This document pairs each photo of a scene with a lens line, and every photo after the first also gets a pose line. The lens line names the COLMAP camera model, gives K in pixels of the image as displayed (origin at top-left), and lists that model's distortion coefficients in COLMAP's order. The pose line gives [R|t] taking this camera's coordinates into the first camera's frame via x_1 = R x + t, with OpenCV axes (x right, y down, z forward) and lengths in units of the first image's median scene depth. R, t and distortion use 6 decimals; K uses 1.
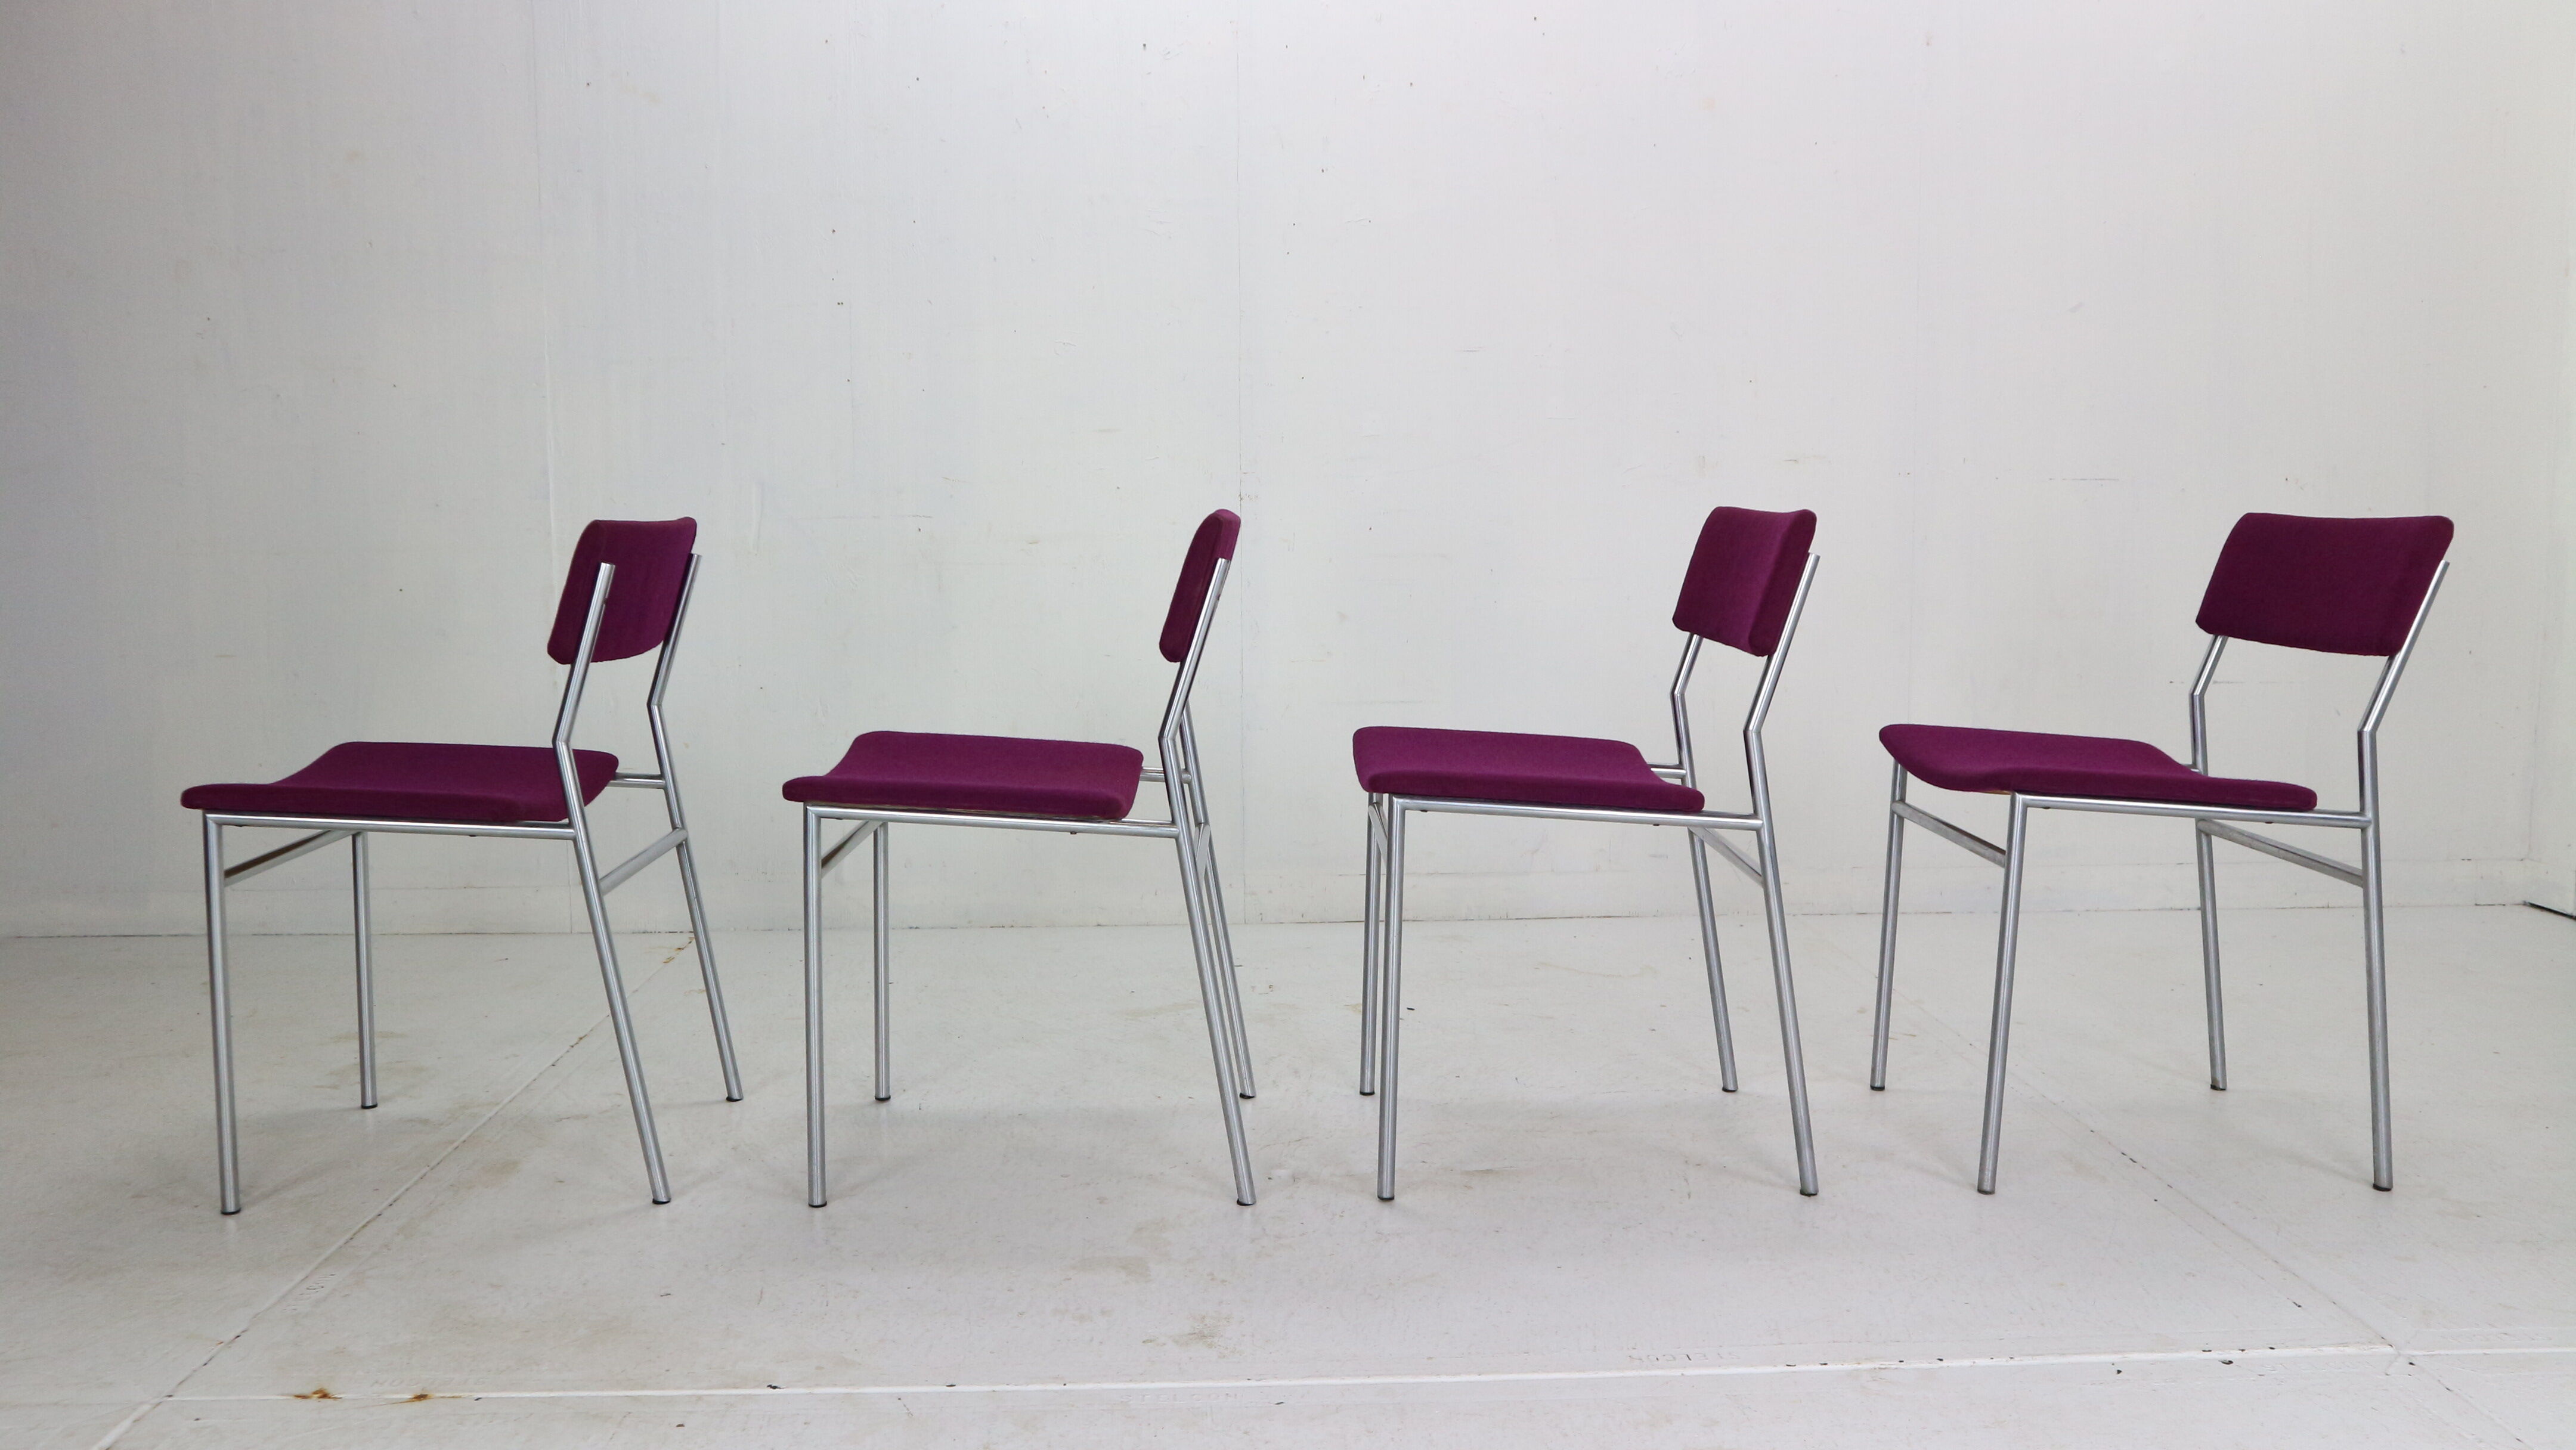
lens RADIAL K [[2030.9, 0, 1288.0], [0, 2030.9, 725.0], [0, 0, 1]] dist [-0.111679, 0.102048]
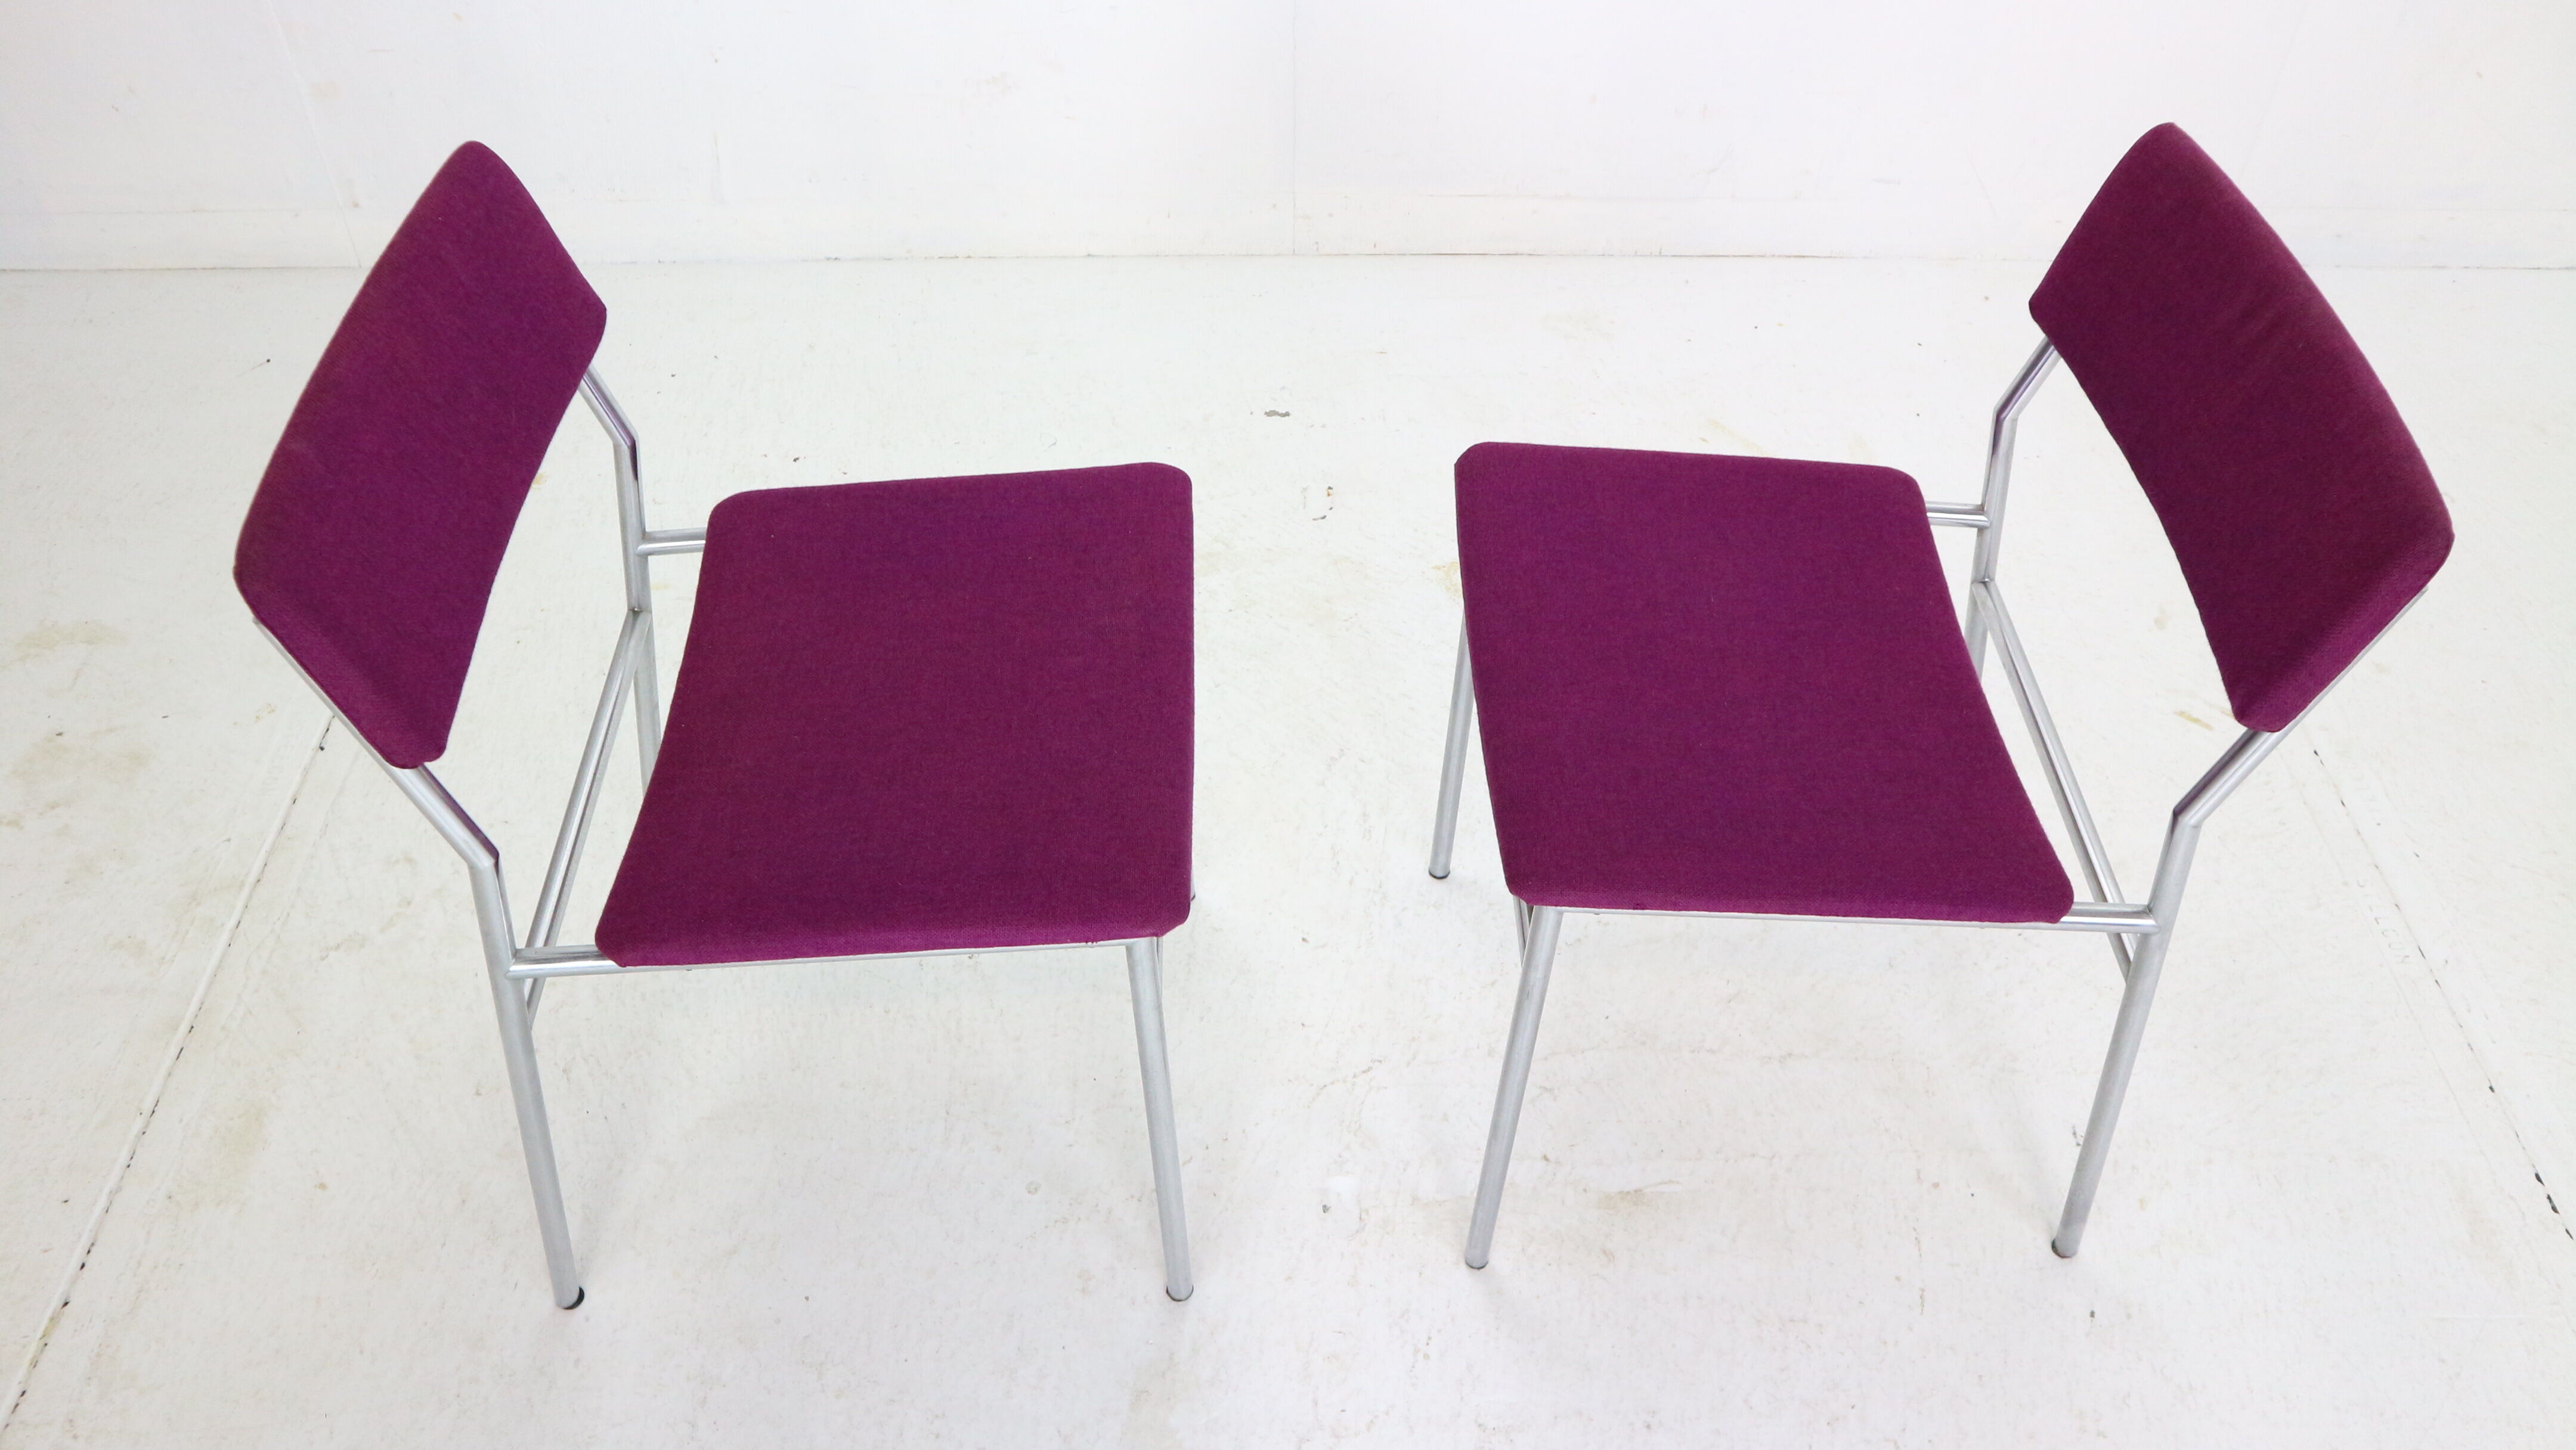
lens RADIAL K [[1975.1, 0, 1291.6], [0, 1975.1, 733.4], [0, 0, 1]] dist [-0.103151, 0.088513]
pose [[0.999596, 0.027583, -0.006851, -0.026299], [-0.017258, 0.780615, 0.624774, -0.421027], [0.022581, -0.624403, 0.780776, 0.732916]]
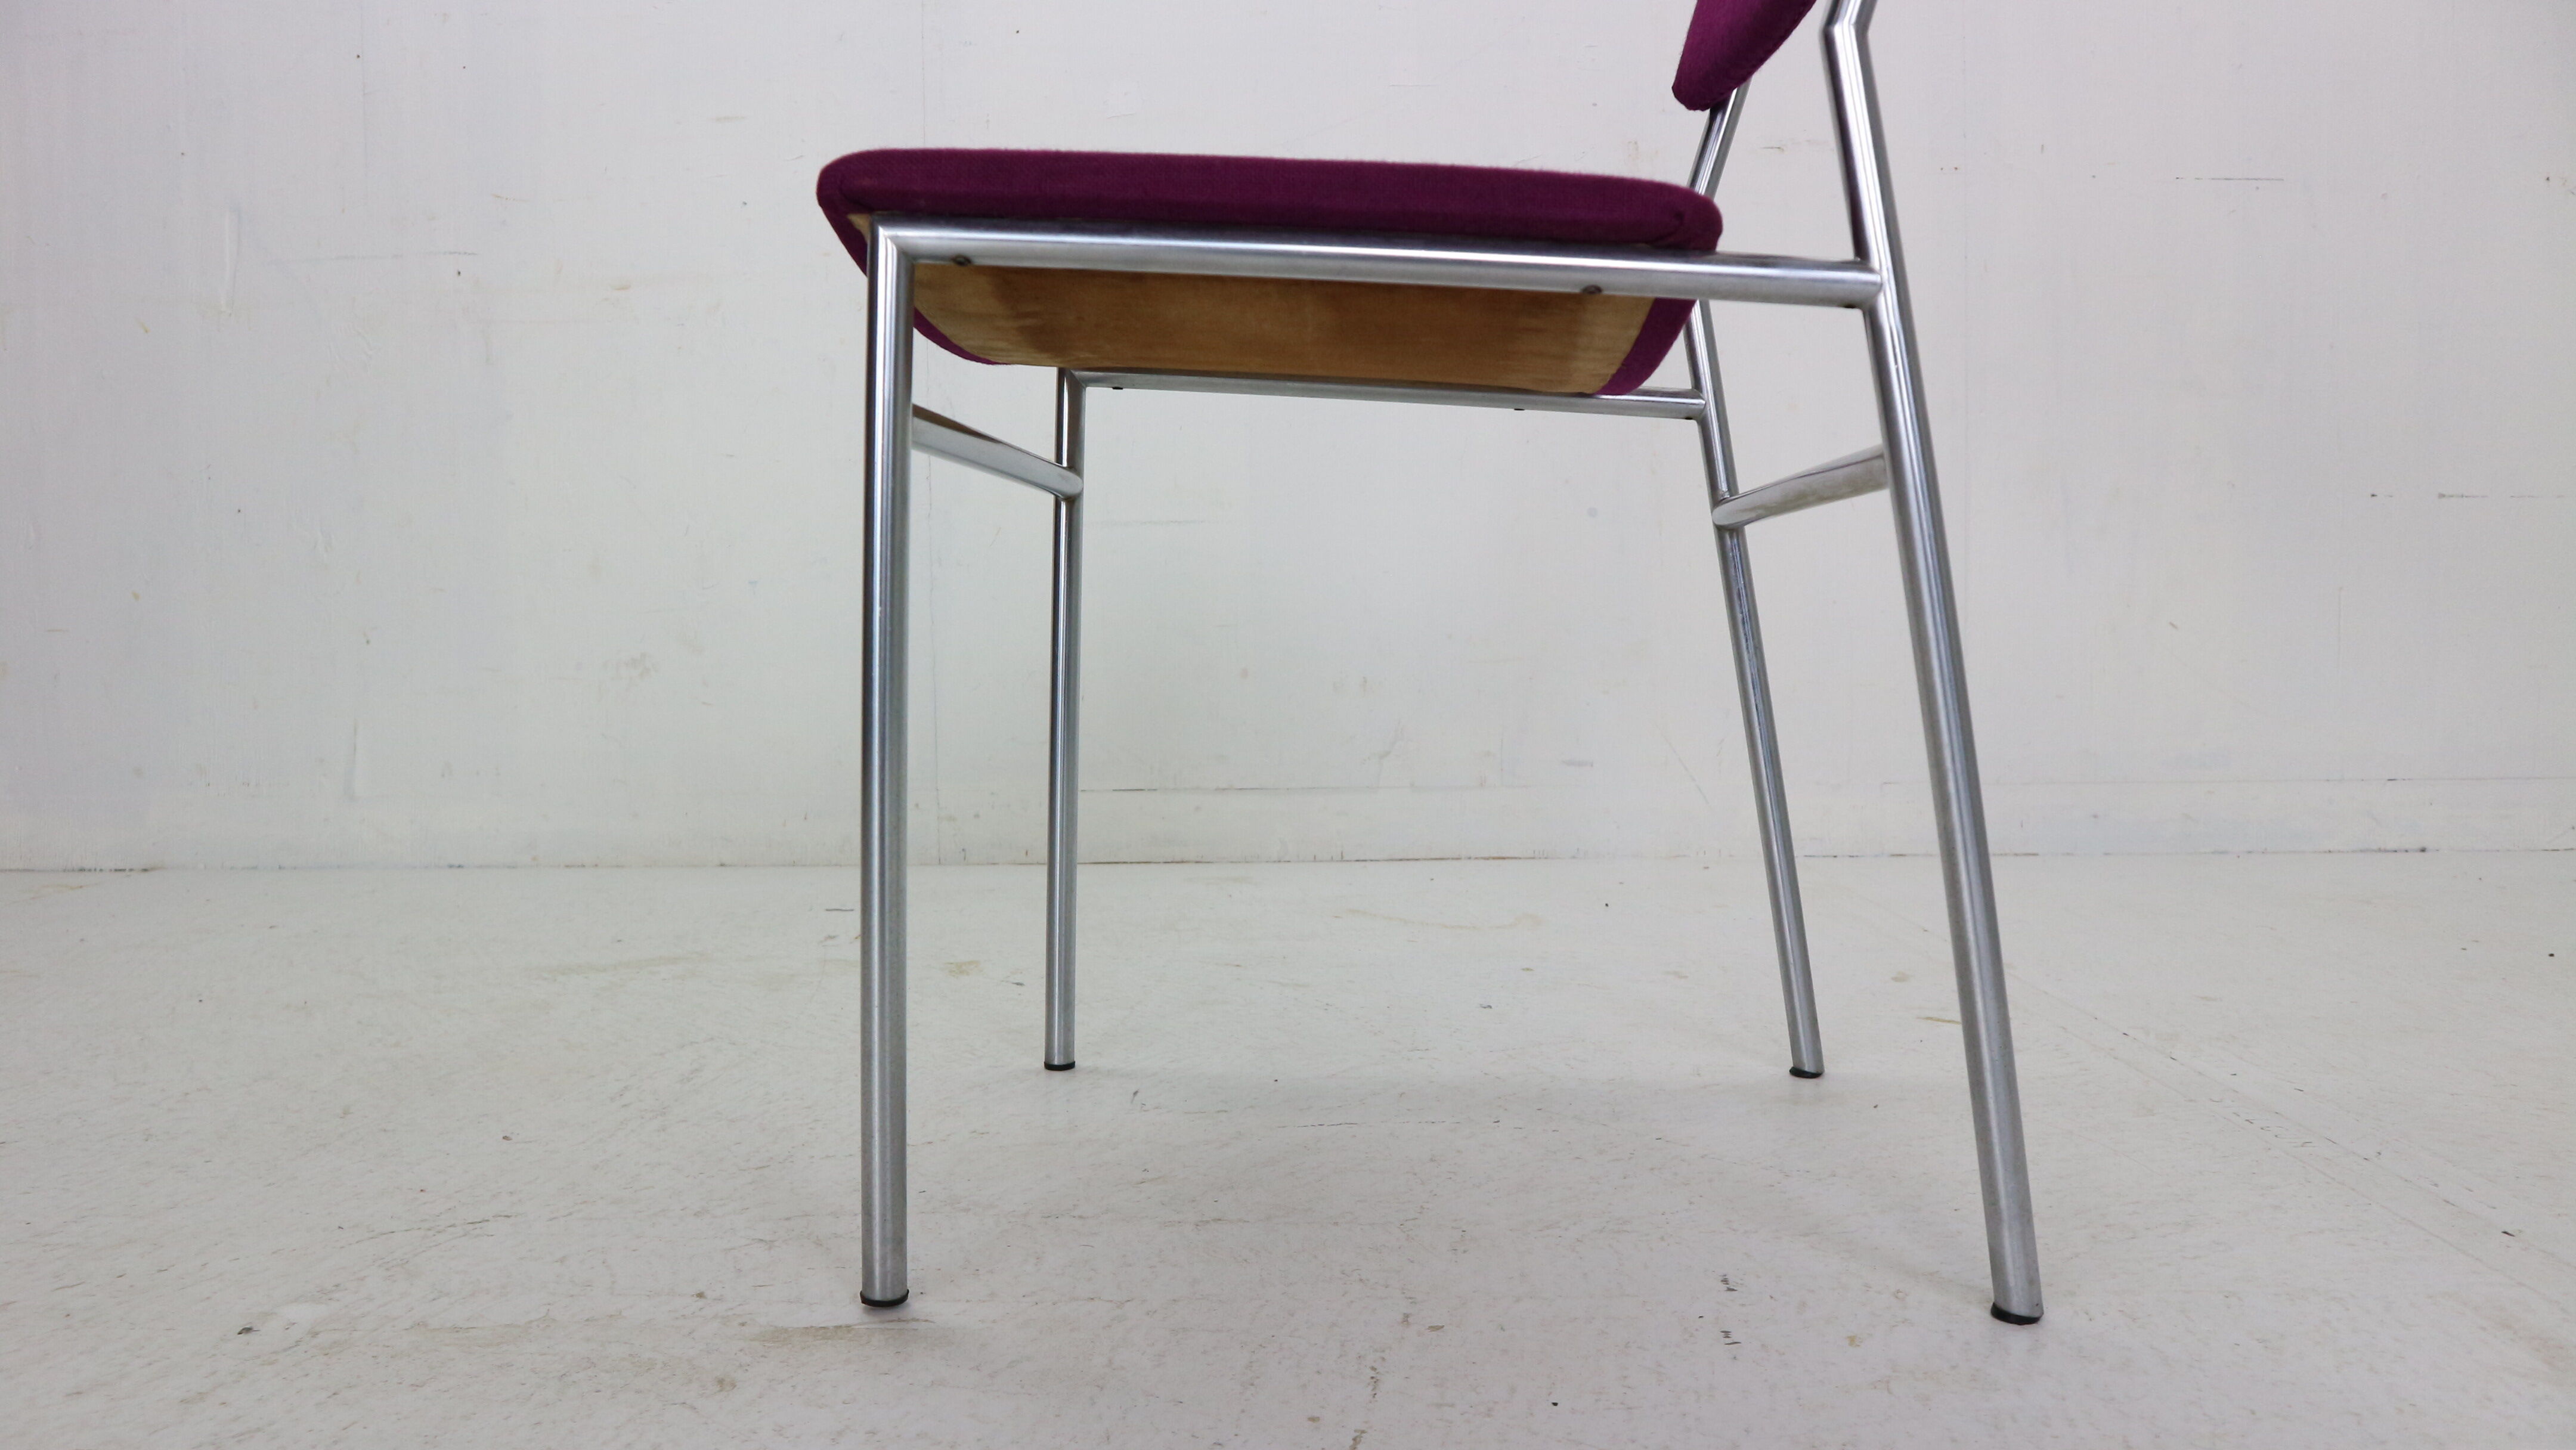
lens RADIAL K [[1792.6, 0, 1285.1], [0, 1792.6, 730.3], [0, 0, 1]] dist [-0.129540, 0.083957]
pose [[0.998466, -0.002198, -0.055316, 0.252994], [-0.000251, 0.999022, -0.044216, 0.165643], [0.055359, 0.044162, 0.997489, 0.890037]]
